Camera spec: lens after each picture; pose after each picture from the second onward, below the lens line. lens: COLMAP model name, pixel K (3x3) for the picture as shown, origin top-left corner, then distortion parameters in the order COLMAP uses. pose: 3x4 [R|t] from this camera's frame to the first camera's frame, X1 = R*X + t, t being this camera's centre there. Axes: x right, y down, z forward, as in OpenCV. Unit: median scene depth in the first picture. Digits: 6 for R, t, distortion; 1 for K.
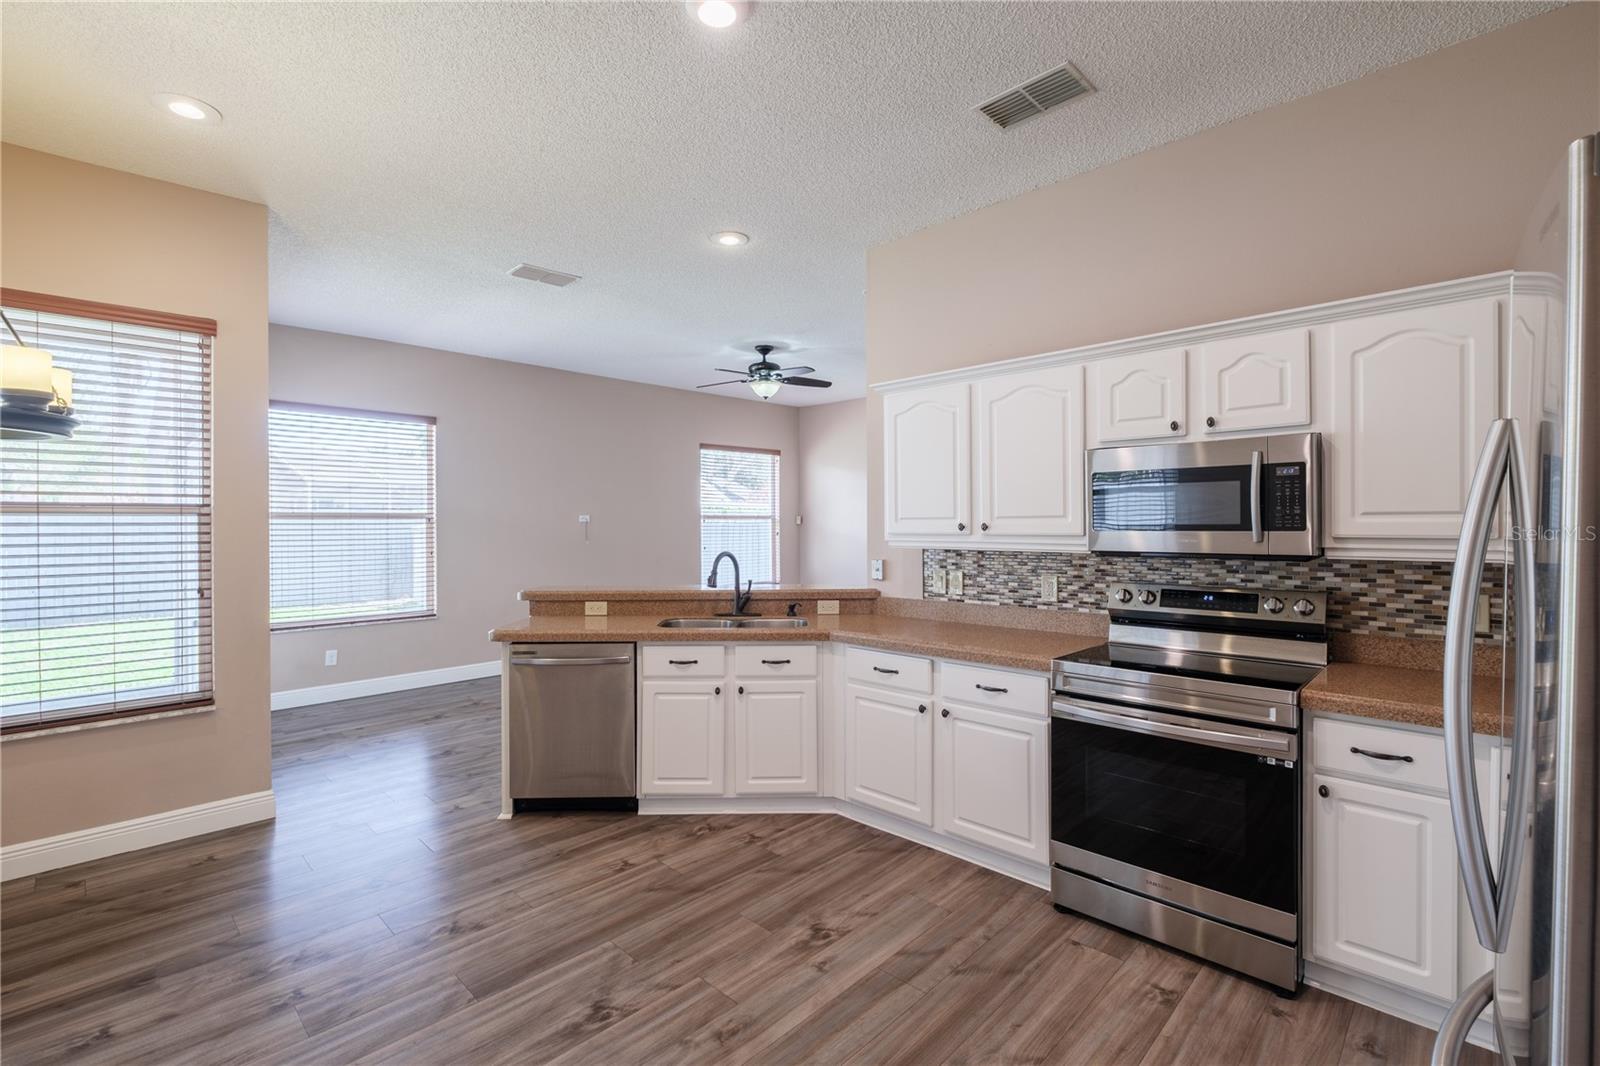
lens RADIAL K [[713.4, 0, 794.8], [0, 713.4, 525.1], [0, 0, 1]] dist [0.003220, -0.008431]
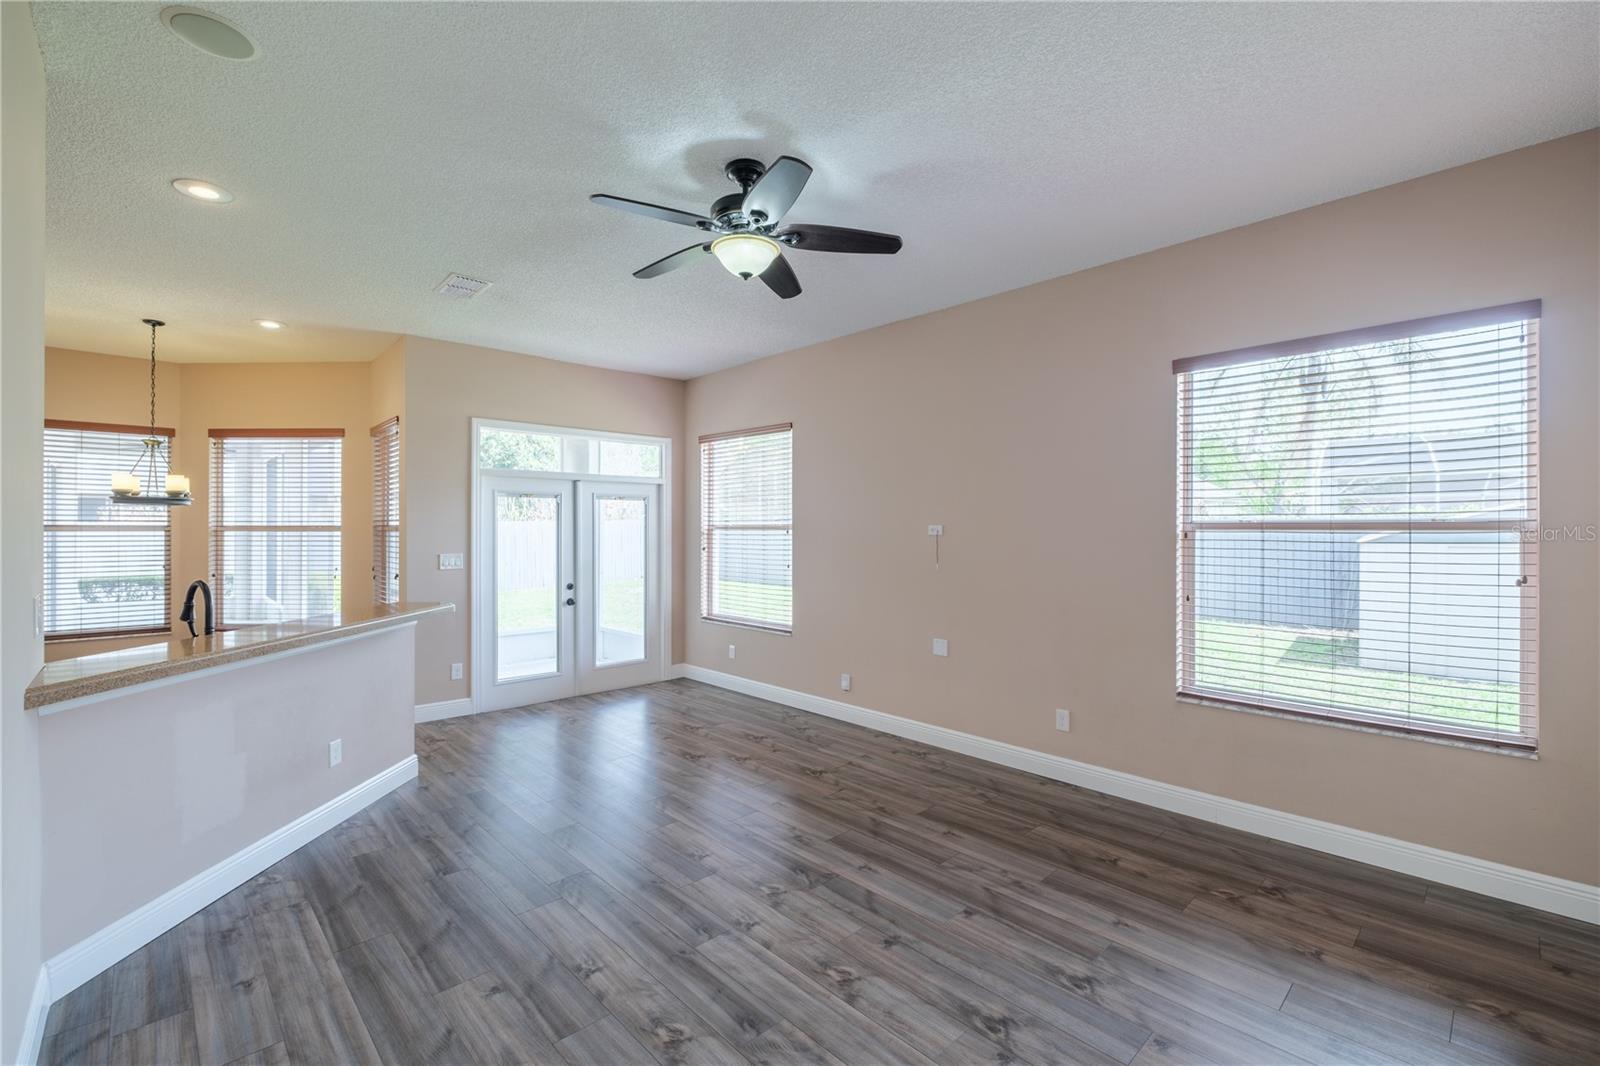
lens RADIAL K [[677.3, 0, 800.0], [0, 677.3, 533.0], [0, 0, 1]] dist [-0.002291, -0.006684]
pose [[-0.028008, 0.010930, -0.999548, 0.797819], [-0.001574, 0.999938, 0.010978, -0.030981], [0.999606, 0.001881, -0.027989, 2.103559]]
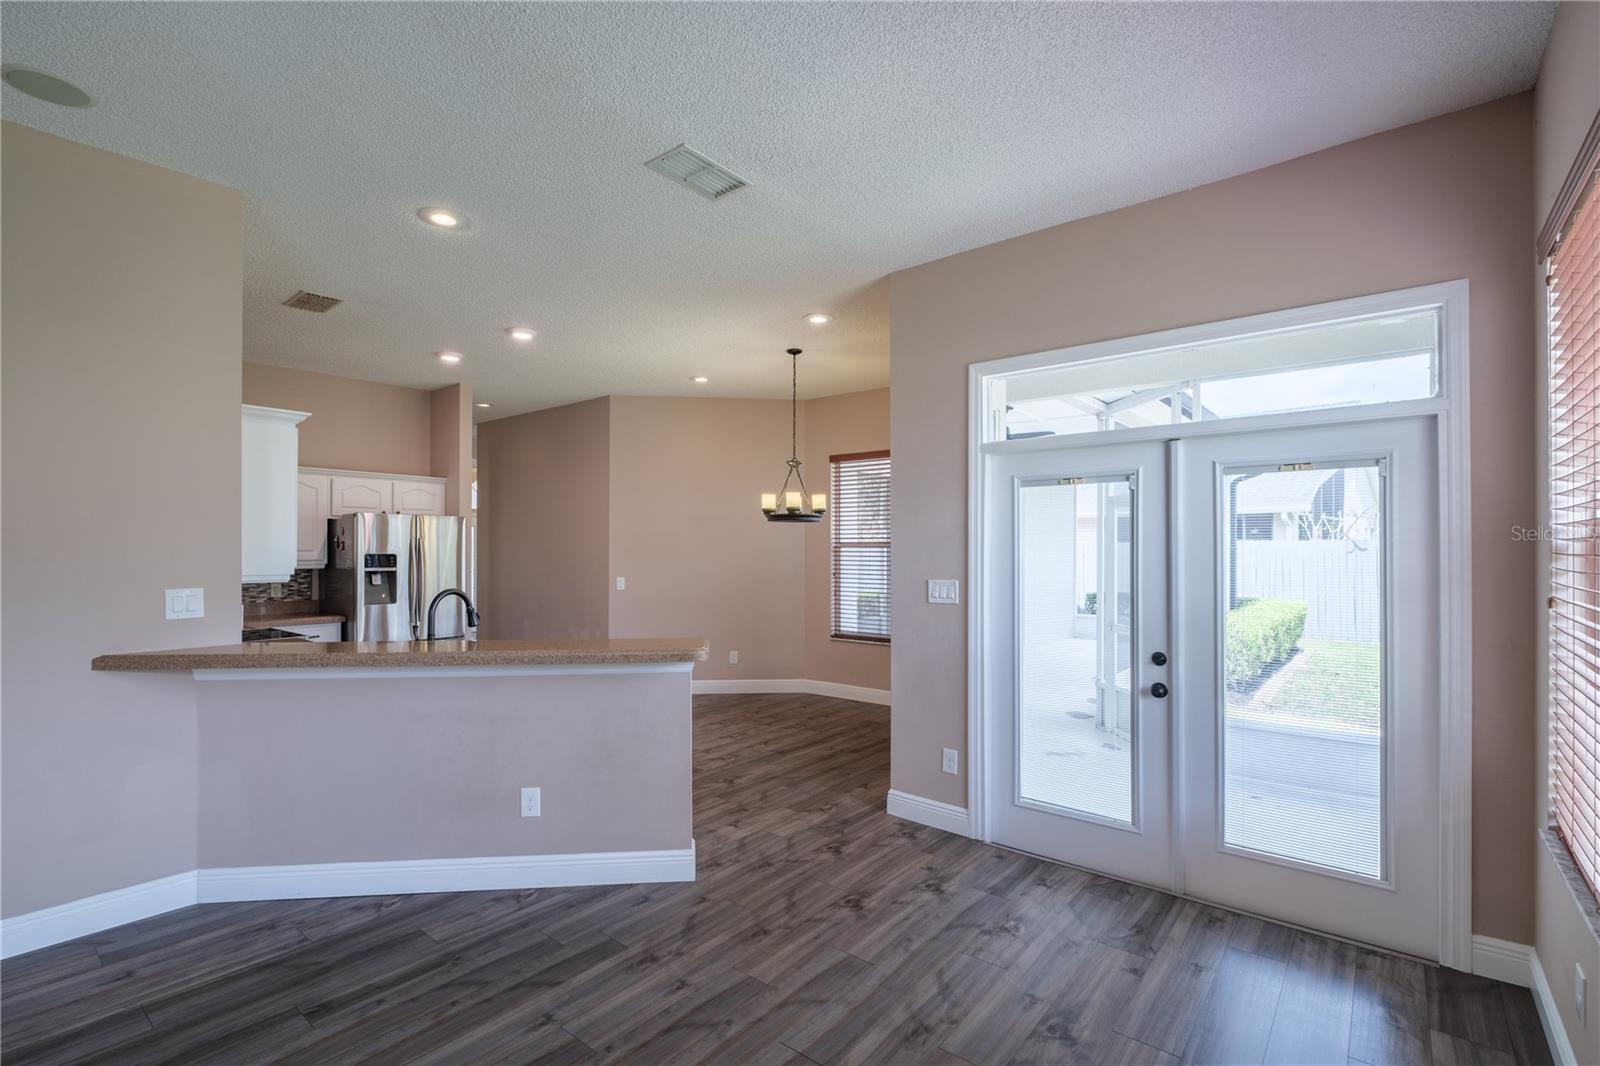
lens RADIAL K [[726.2, 0, 795.1], [0, 726.2, 550.2], [0, 0, 1]] dist [0.001165, -0.005193]
pose [[-0.995365, 0.005762, -0.095993, -0.525598], [0.005420, 0.999978, 0.003821, -0.013618], [0.096013, 0.003283, -0.995375, 2.353341]]
